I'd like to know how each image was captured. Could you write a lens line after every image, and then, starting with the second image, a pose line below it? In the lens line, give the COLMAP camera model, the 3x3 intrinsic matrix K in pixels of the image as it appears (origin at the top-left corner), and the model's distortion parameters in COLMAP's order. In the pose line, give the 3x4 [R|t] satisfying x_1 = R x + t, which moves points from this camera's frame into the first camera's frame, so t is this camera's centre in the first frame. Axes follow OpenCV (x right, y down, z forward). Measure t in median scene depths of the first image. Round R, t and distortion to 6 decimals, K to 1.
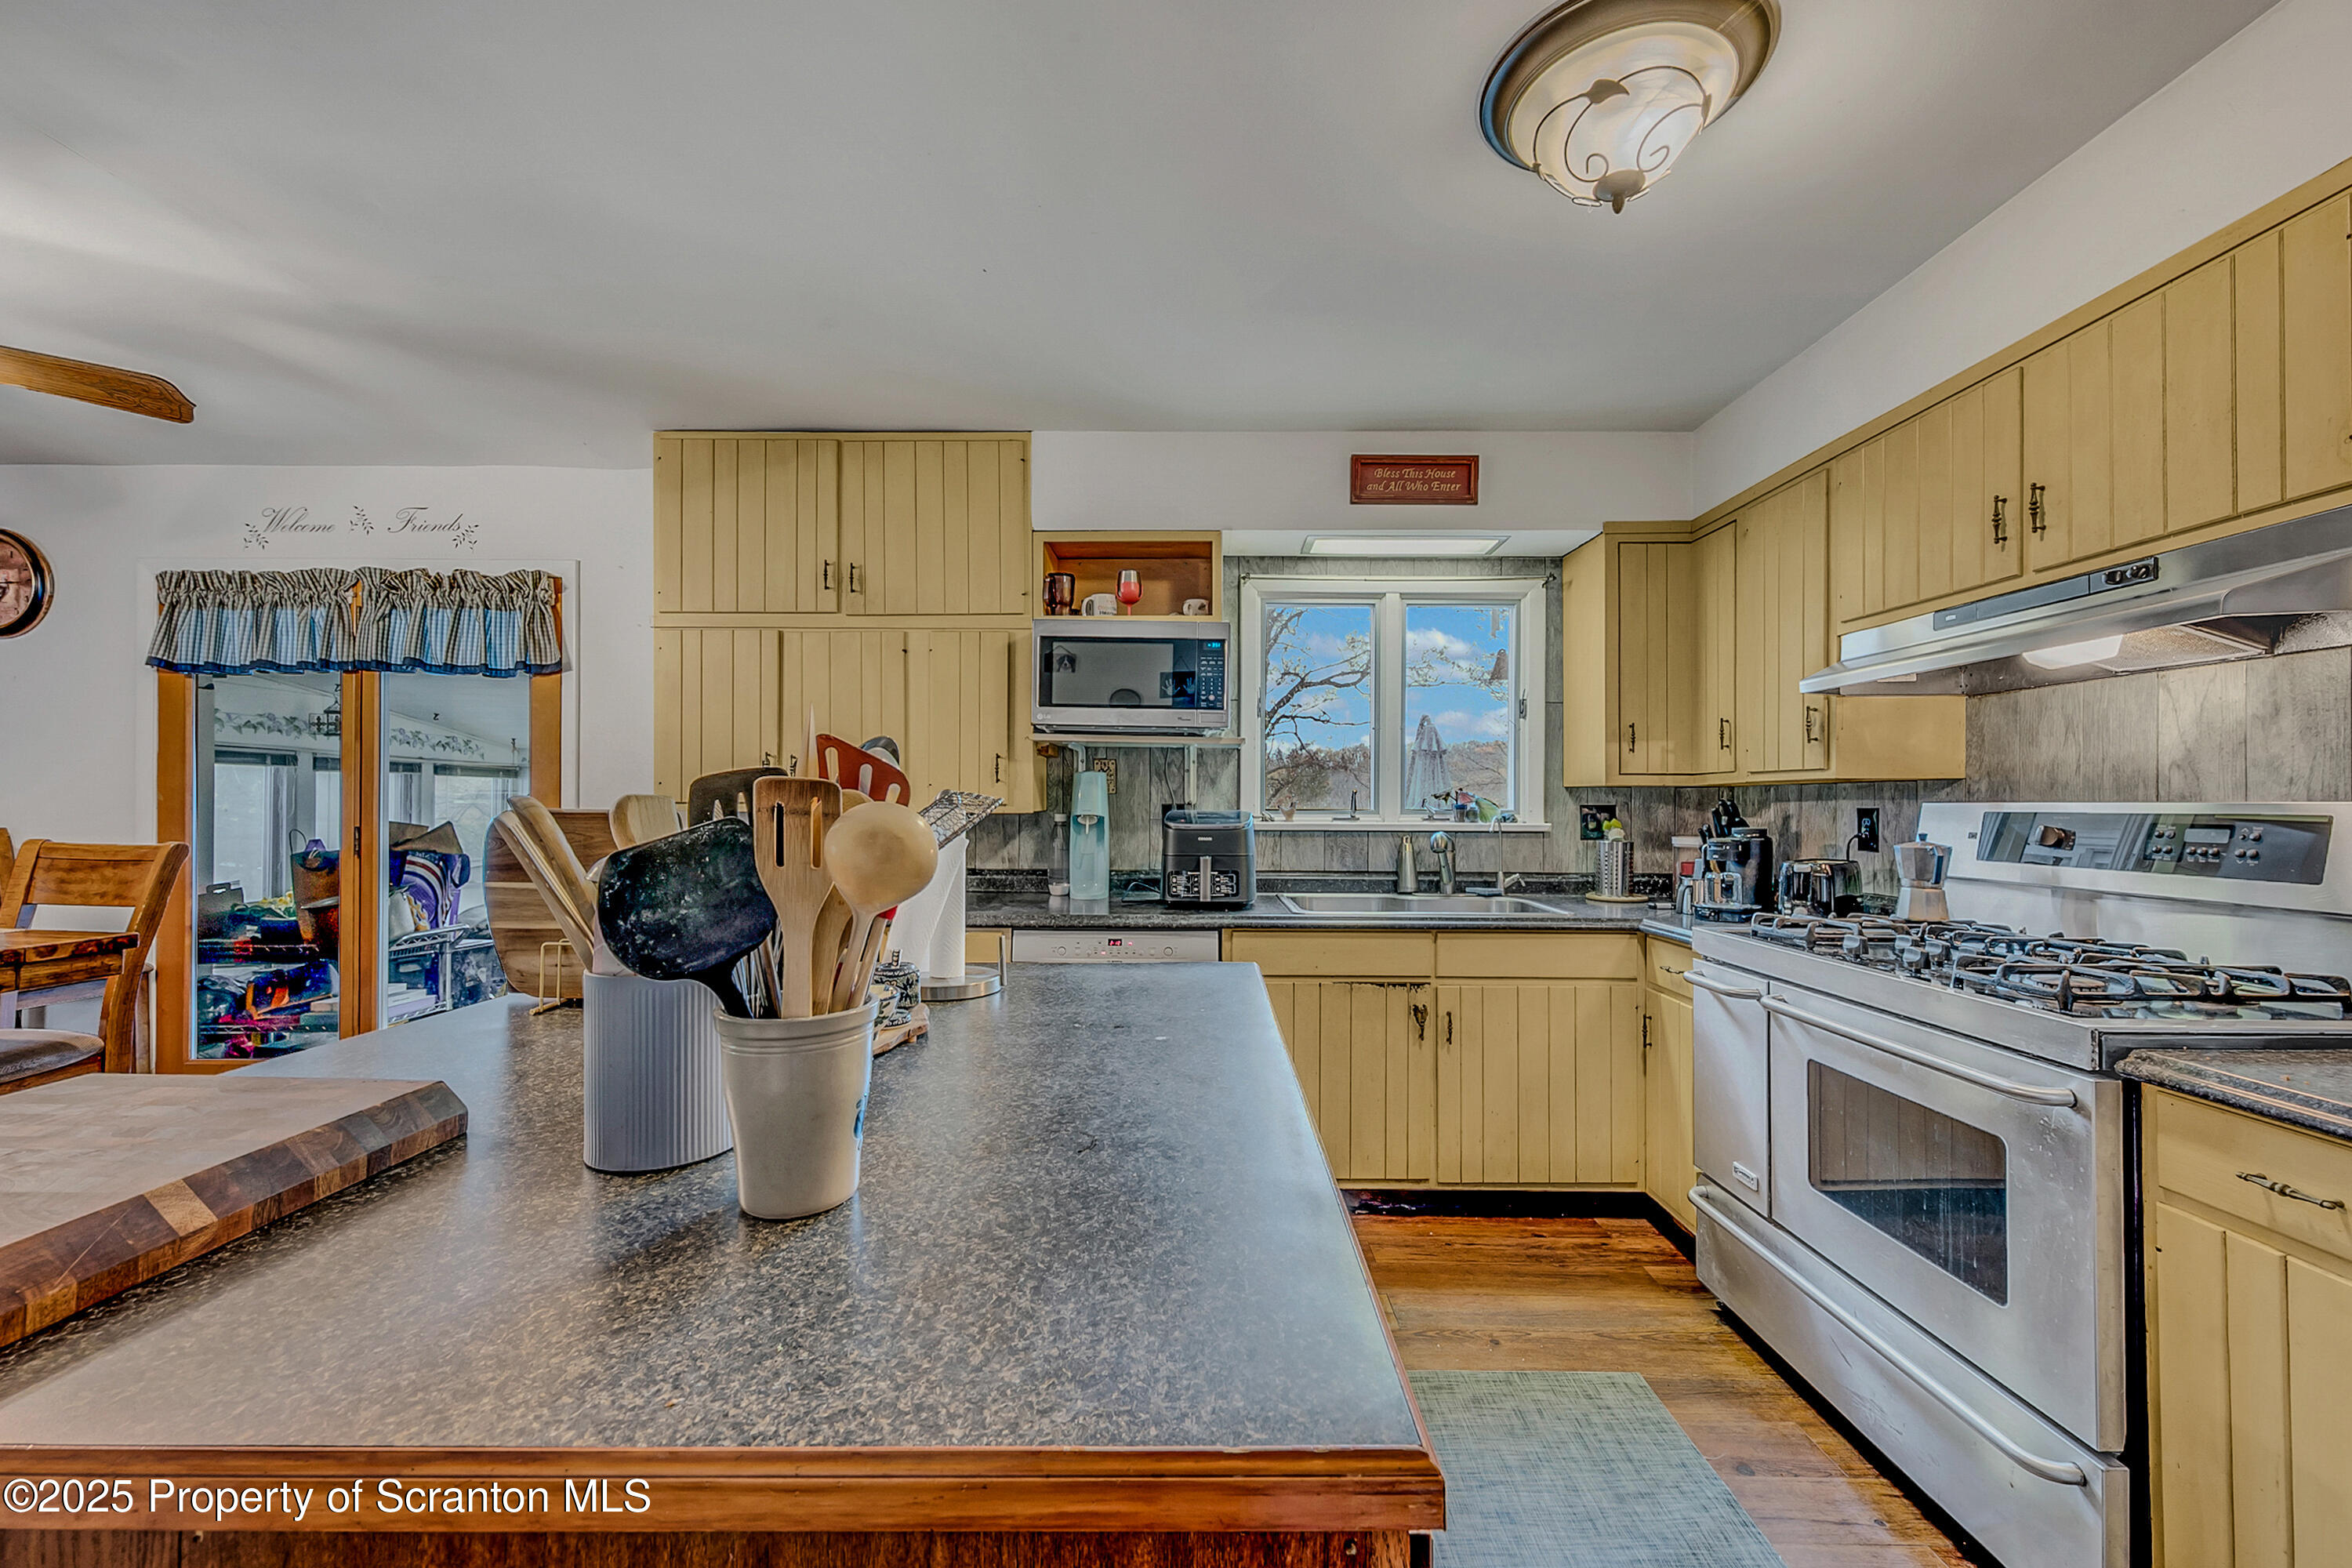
lens RADIAL K [[924.4, 0, 1179.9], [0, 924.4, 786.0], [0, 0, 1]] dist [-0.000755, -0.000087]
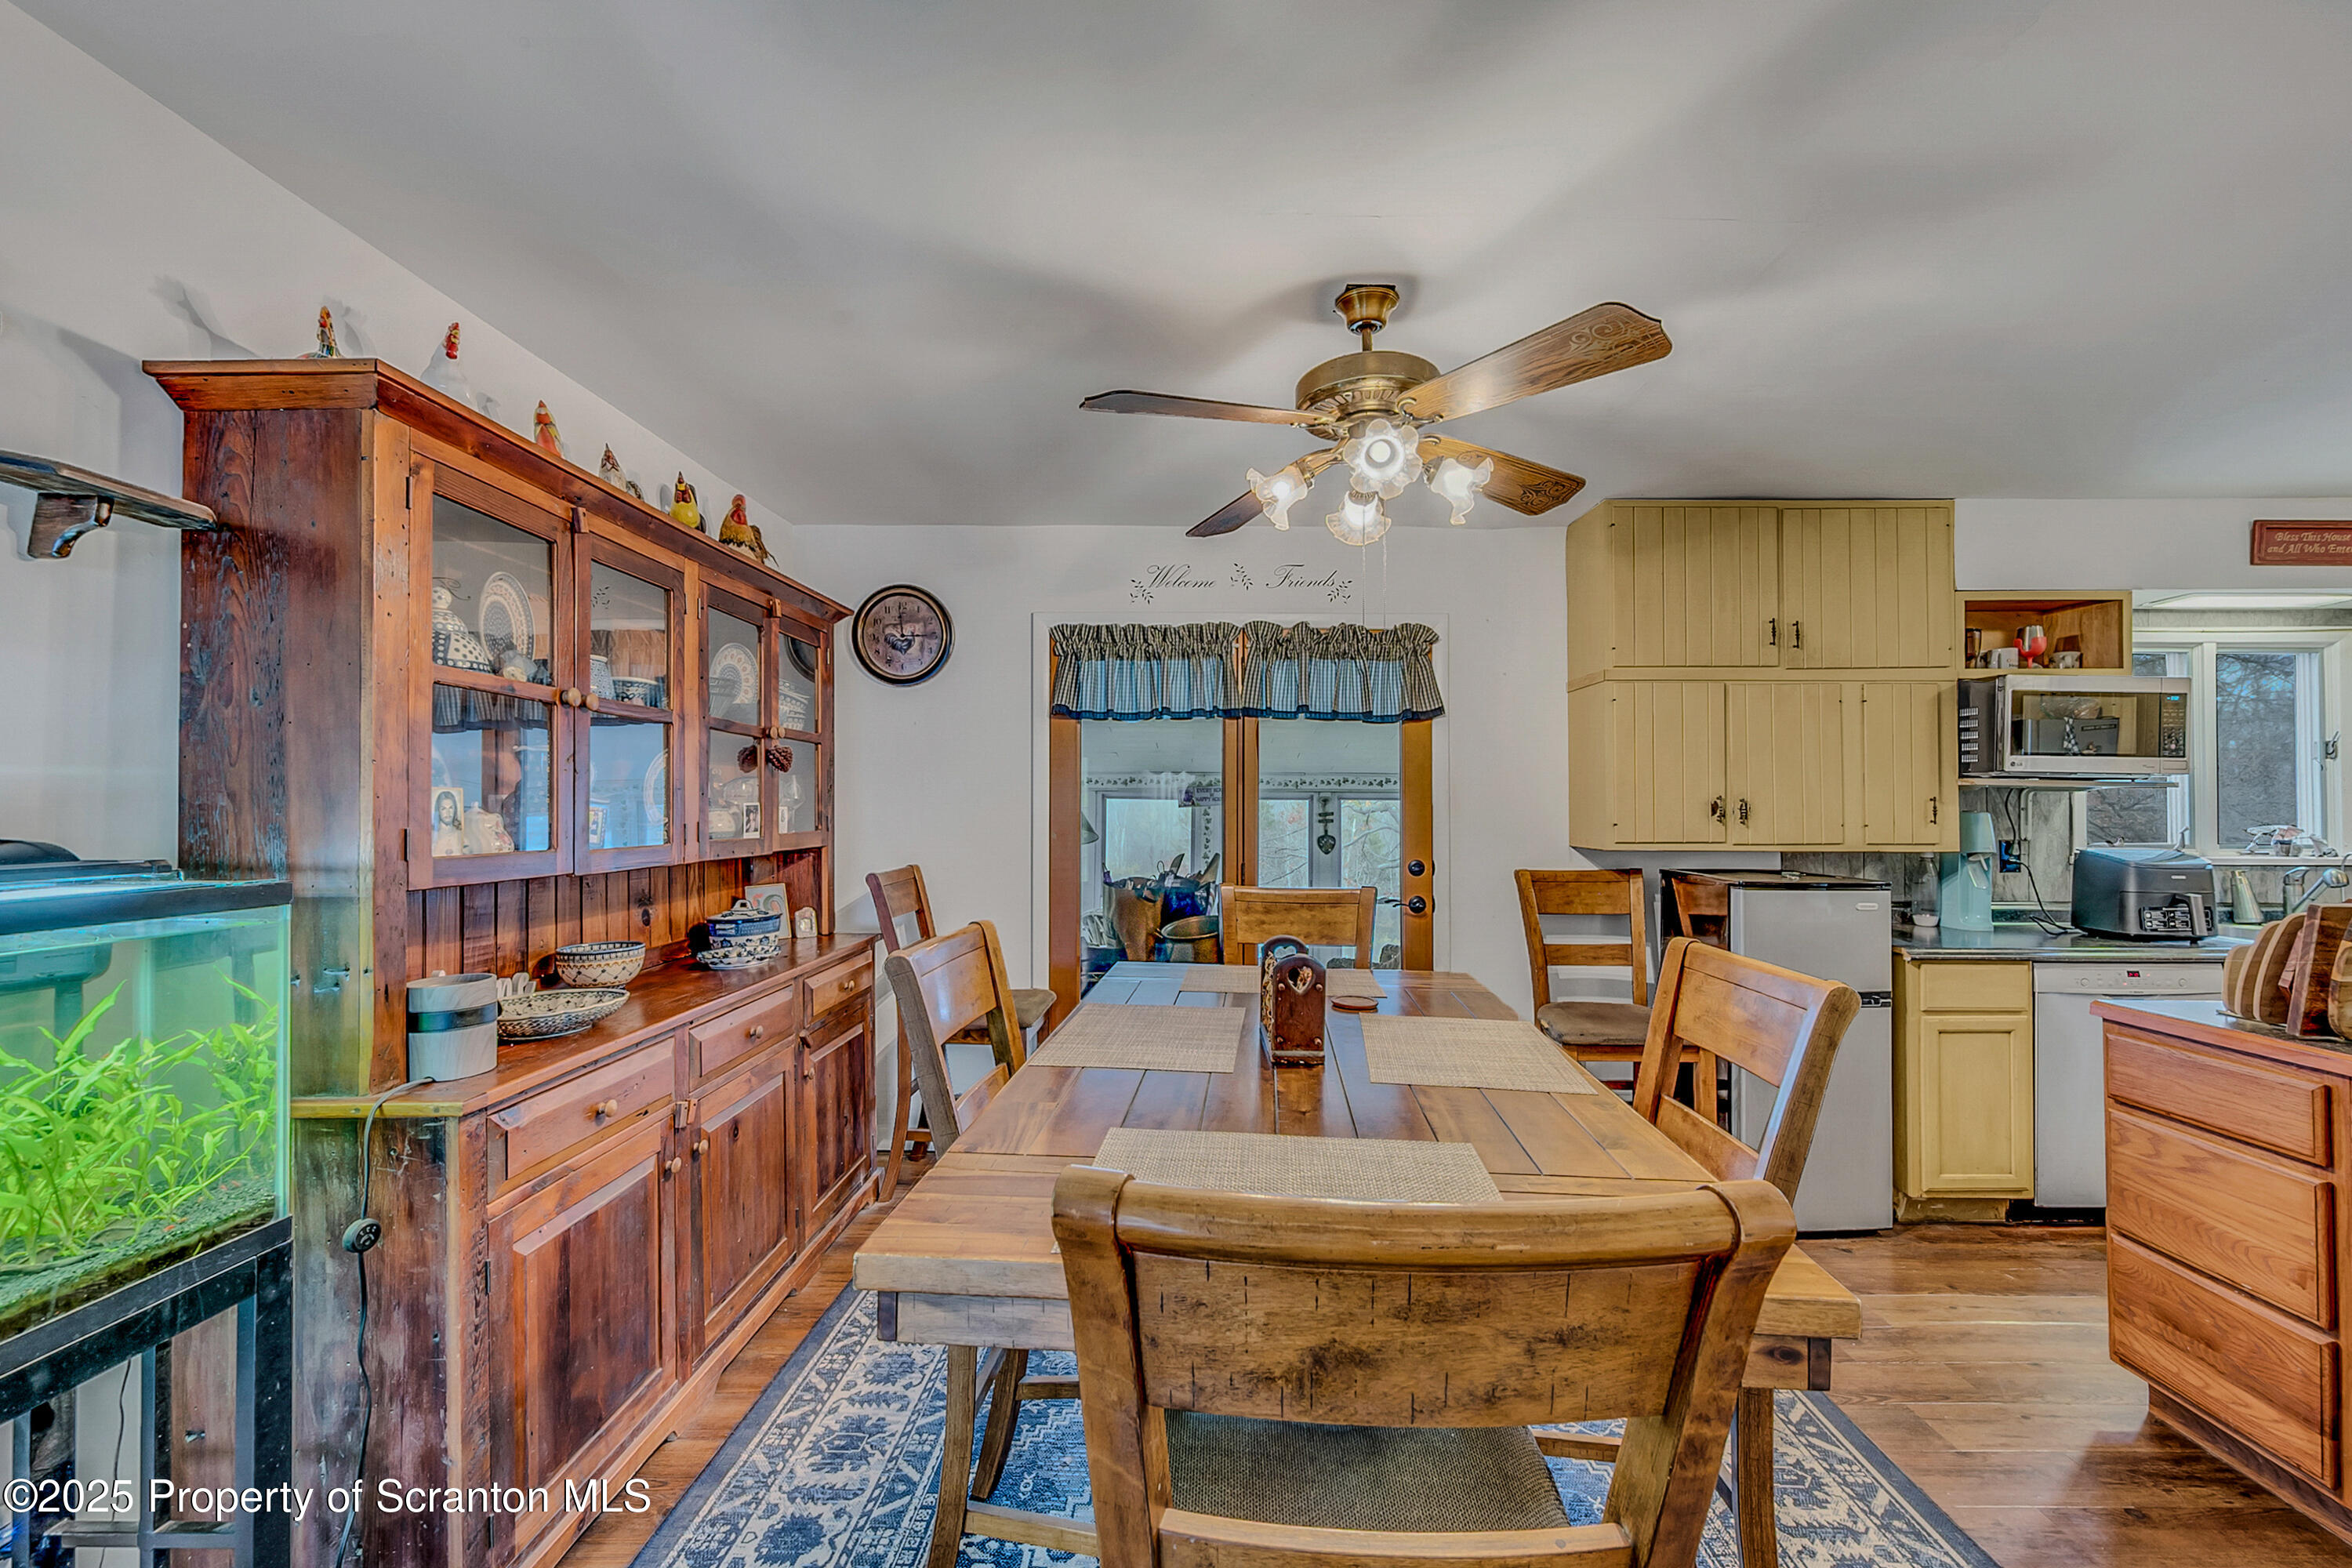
lens RADIAL K [[924.4, 0, 1179.9], [0, 924.4, 786.0], [0, 0, 1]] dist [-0.000755, -0.000087]
pose [[0.999996, -0.001755, -0.002140, -1.096178], [0.001741, 0.999976, -0.006647, -0.042970], [0.002152, 0.006643, 0.999976, -0.082505]]
